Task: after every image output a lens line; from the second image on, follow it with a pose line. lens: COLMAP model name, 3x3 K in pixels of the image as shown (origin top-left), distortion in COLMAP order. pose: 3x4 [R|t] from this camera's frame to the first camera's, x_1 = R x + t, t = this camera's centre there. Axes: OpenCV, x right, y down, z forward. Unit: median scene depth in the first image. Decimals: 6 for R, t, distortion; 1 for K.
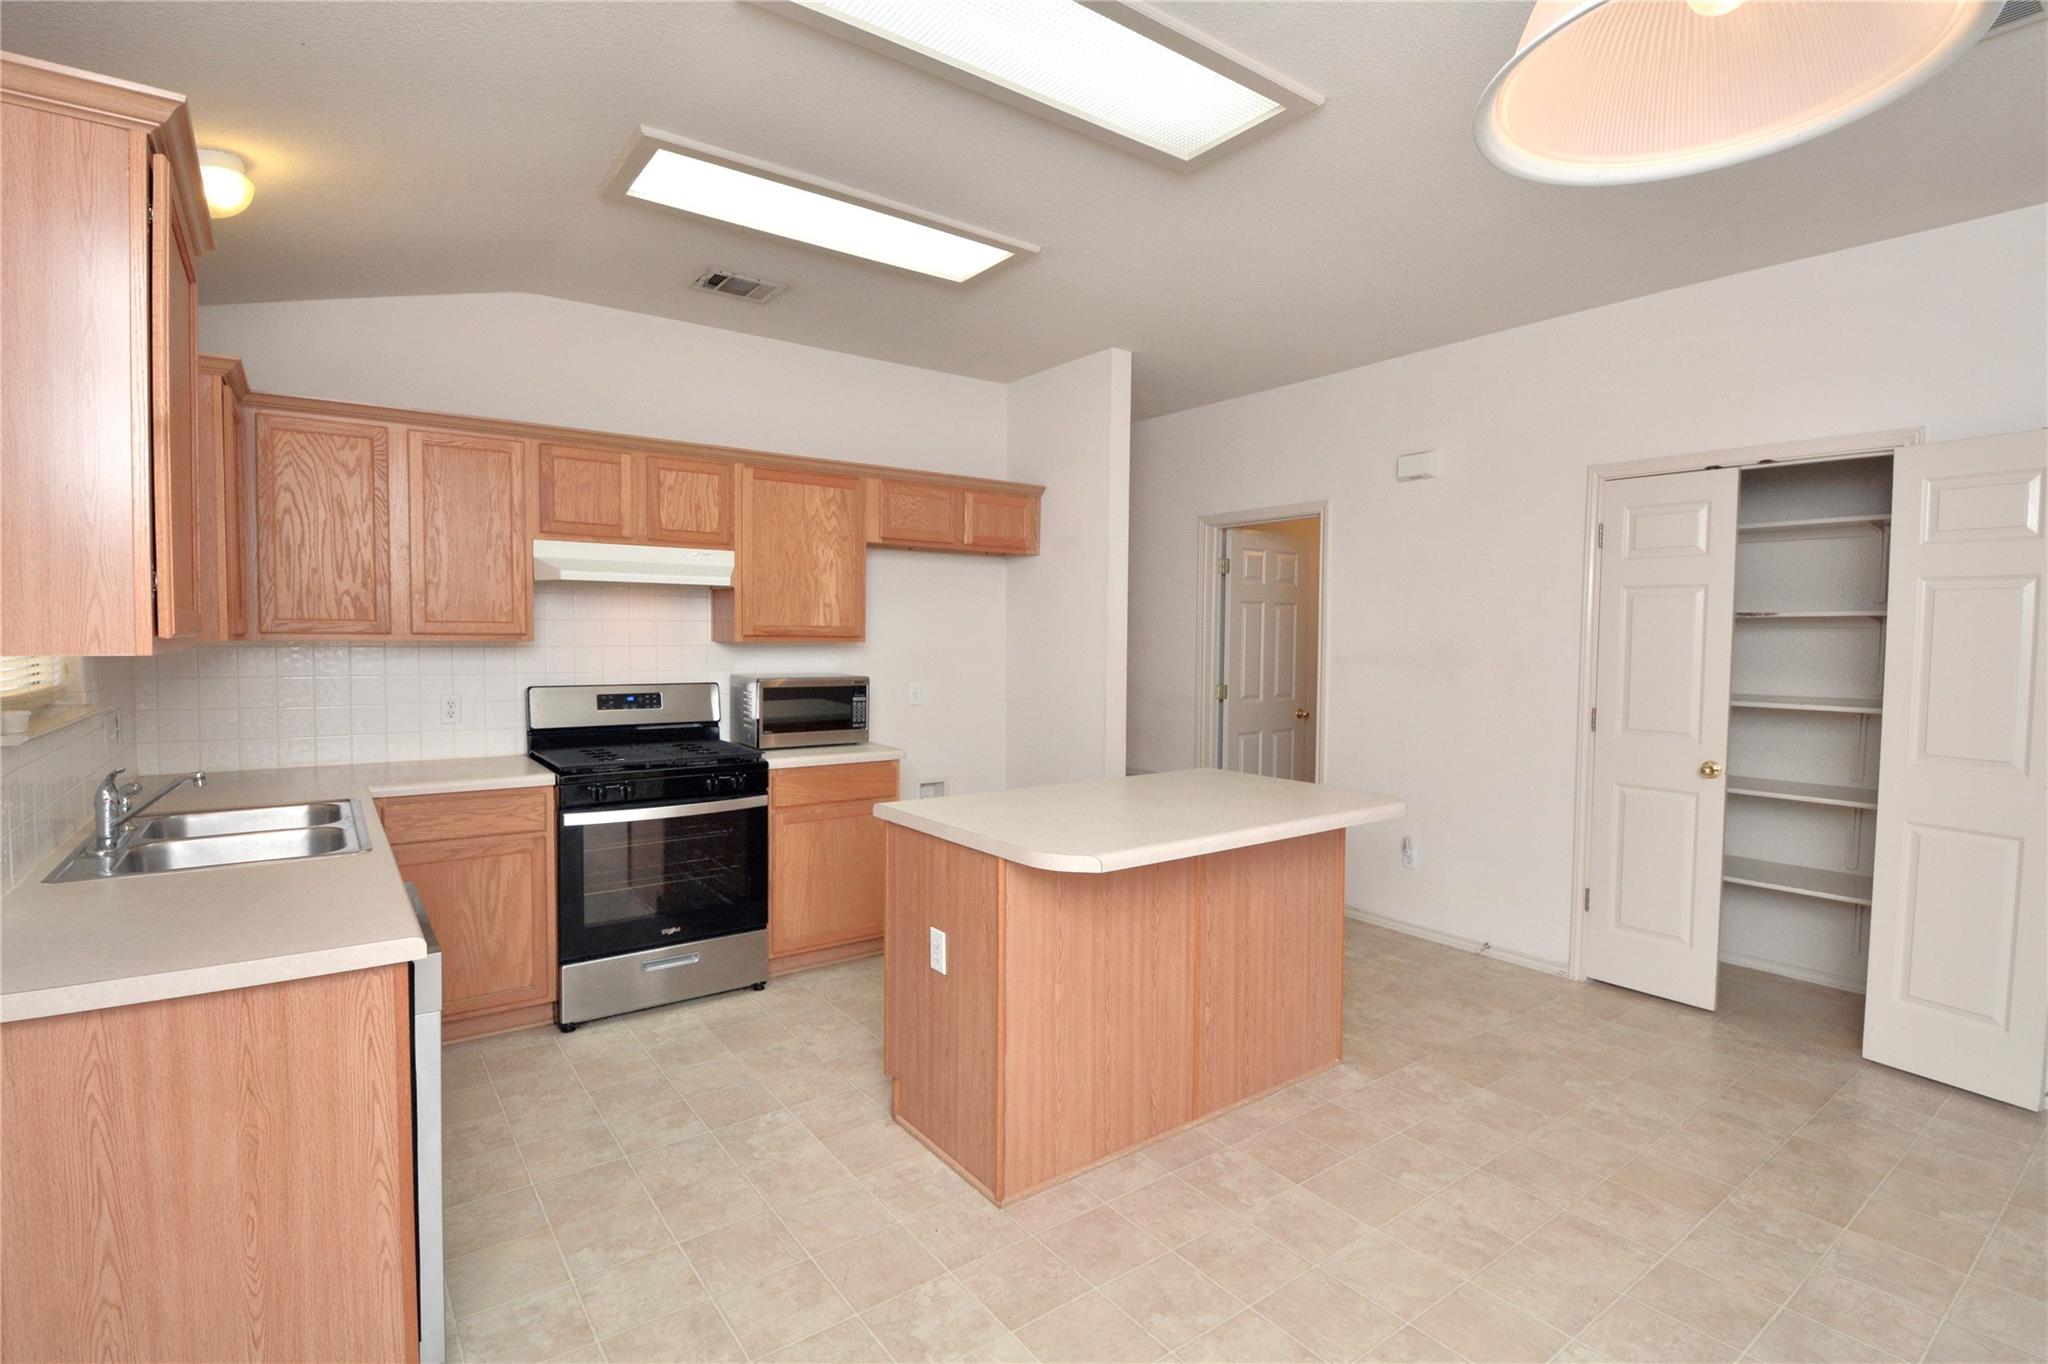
lens RADIAL K [[972.0, 0, 1040.1], [0, 972.0, 678.5], [0, 0, 1]] dist [0.024279, 0.000022]
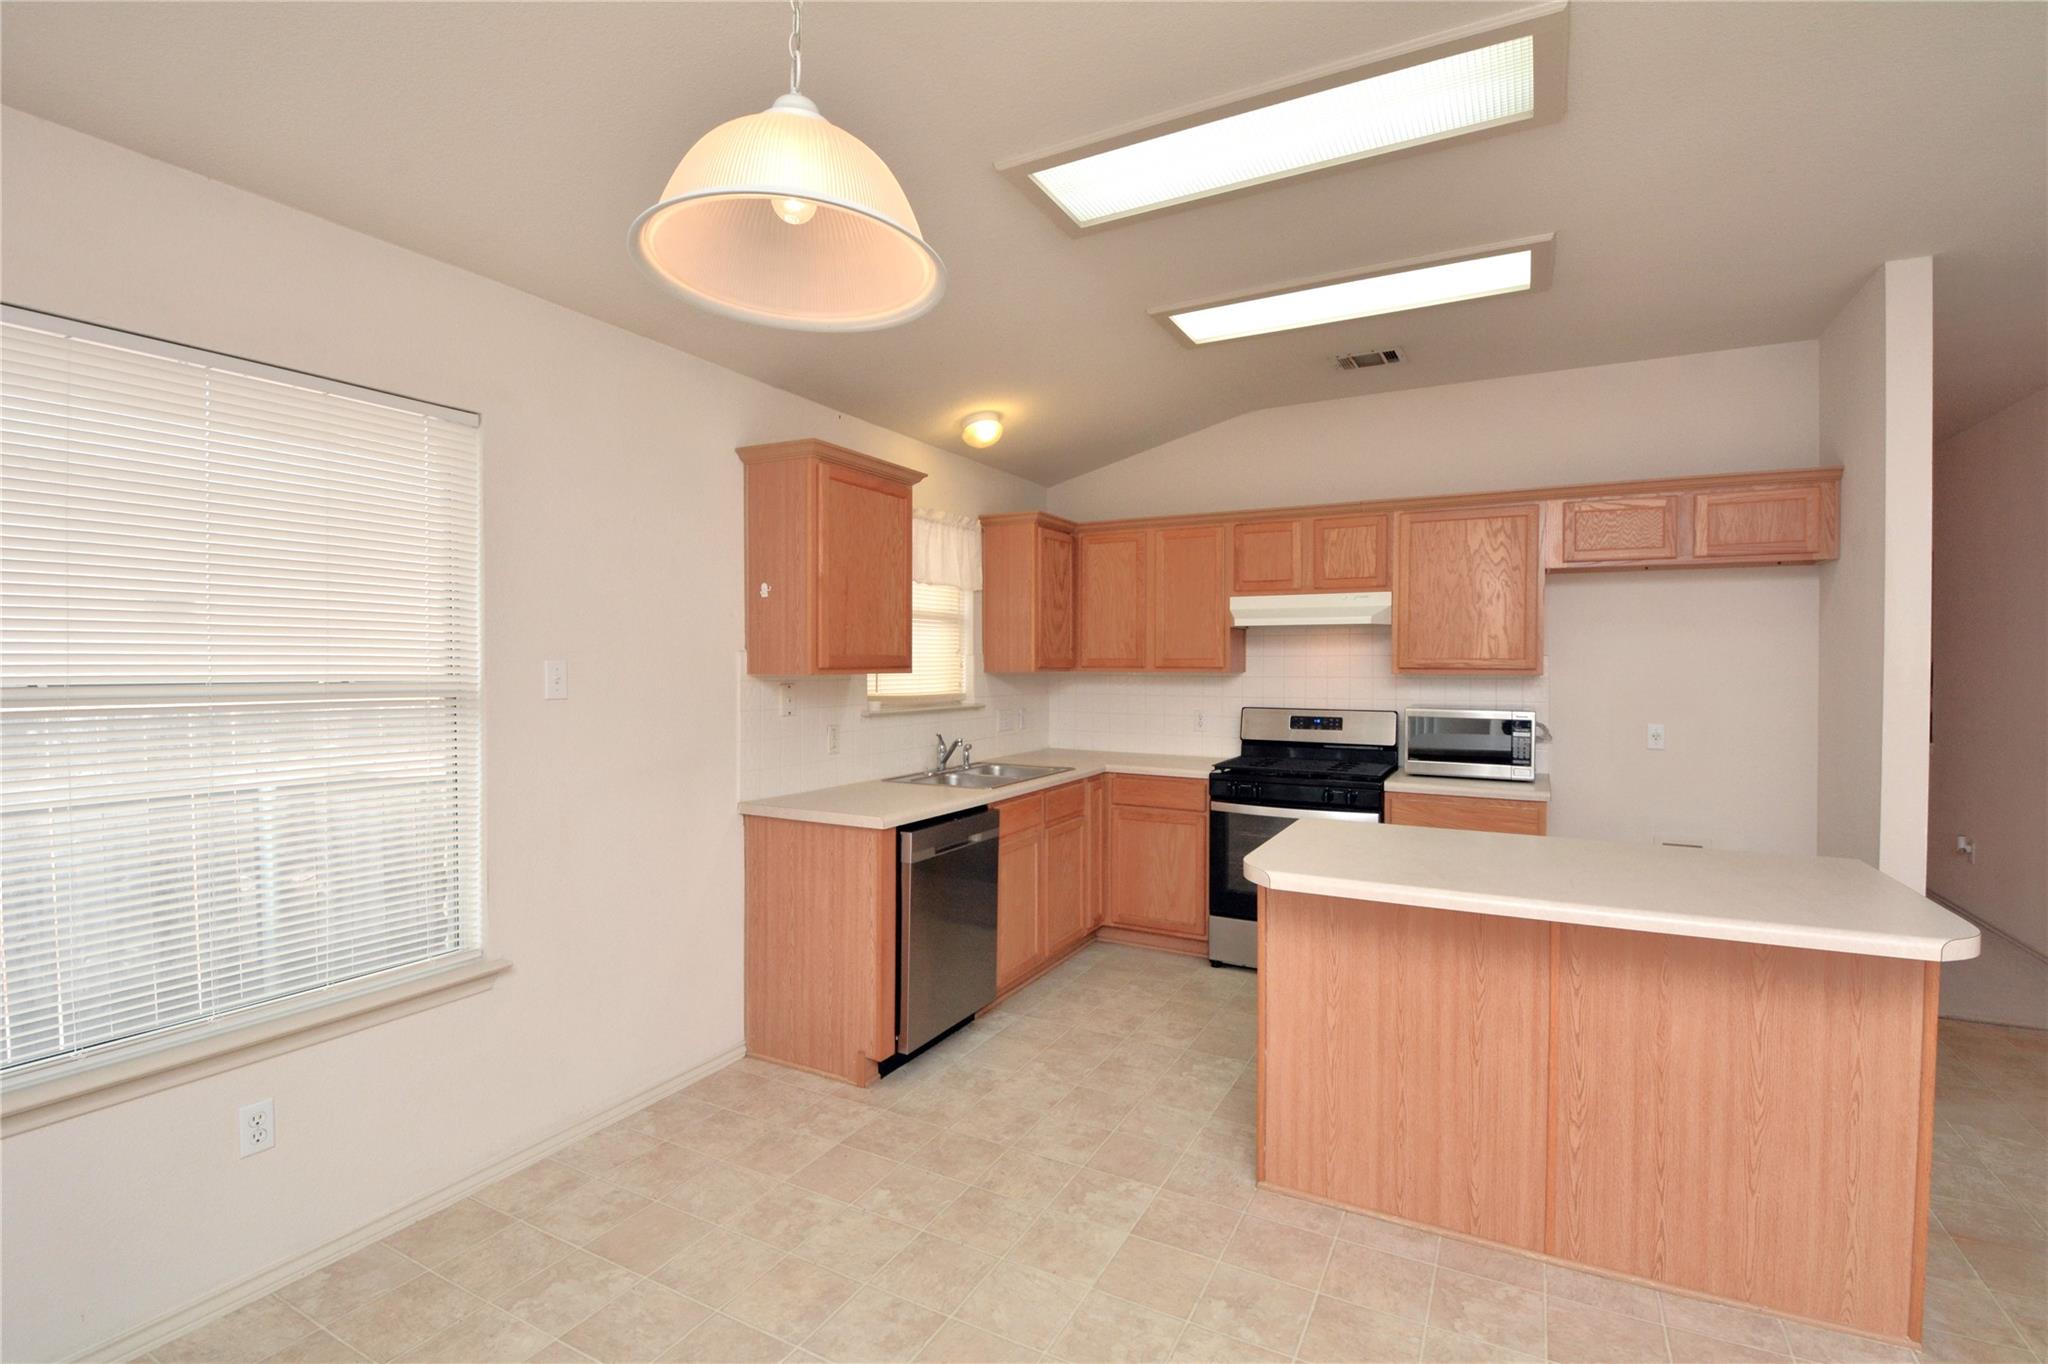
lens RADIAL K [[946.8, 0, 1019.7], [0, 946.8, 676.0], [0, 0, 1]] dist [-0.002254, -0.000289]
pose [[0.427085, 0.004304, -0.904201, 0.531728], [-0.041221, 0.999042, -0.014715, -0.002484], [0.903272, 0.043557, 0.426853, 0.188647]]
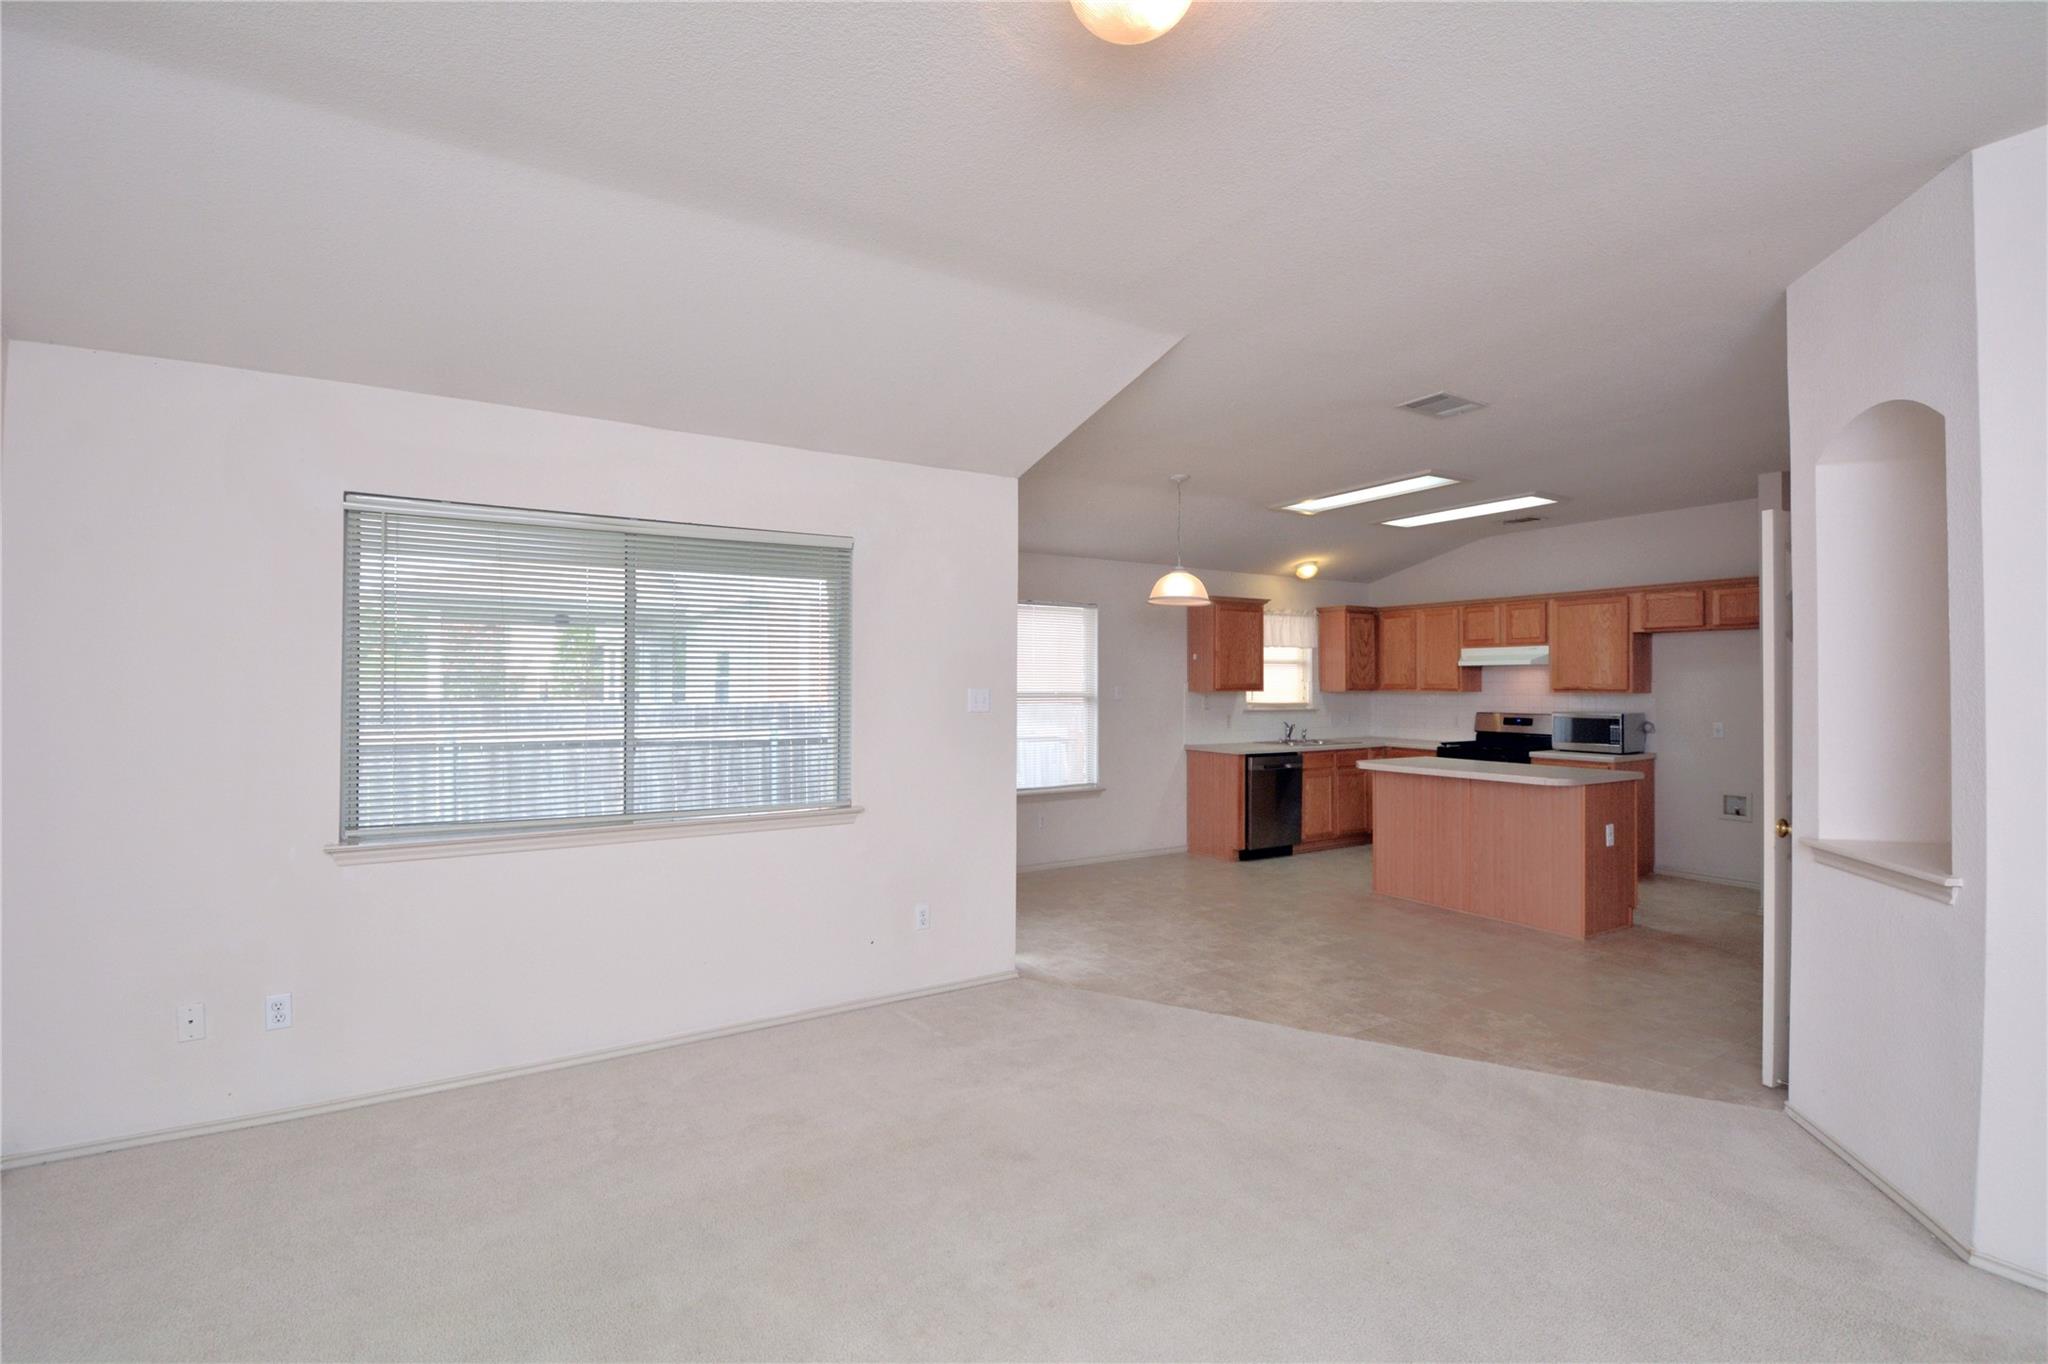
lens RADIAL K [[946.8, 0, 1019.7], [0, 946.8, 676.0], [0, 0, 1]] dist [-0.002254, -0.000289]
pose [[-0.068343, -0.018515, -0.997490, 1.816744], [-0.048695, 0.998698, -0.015201, 0.009663], [0.996473, 0.047534, -0.069156, 0.101426]]
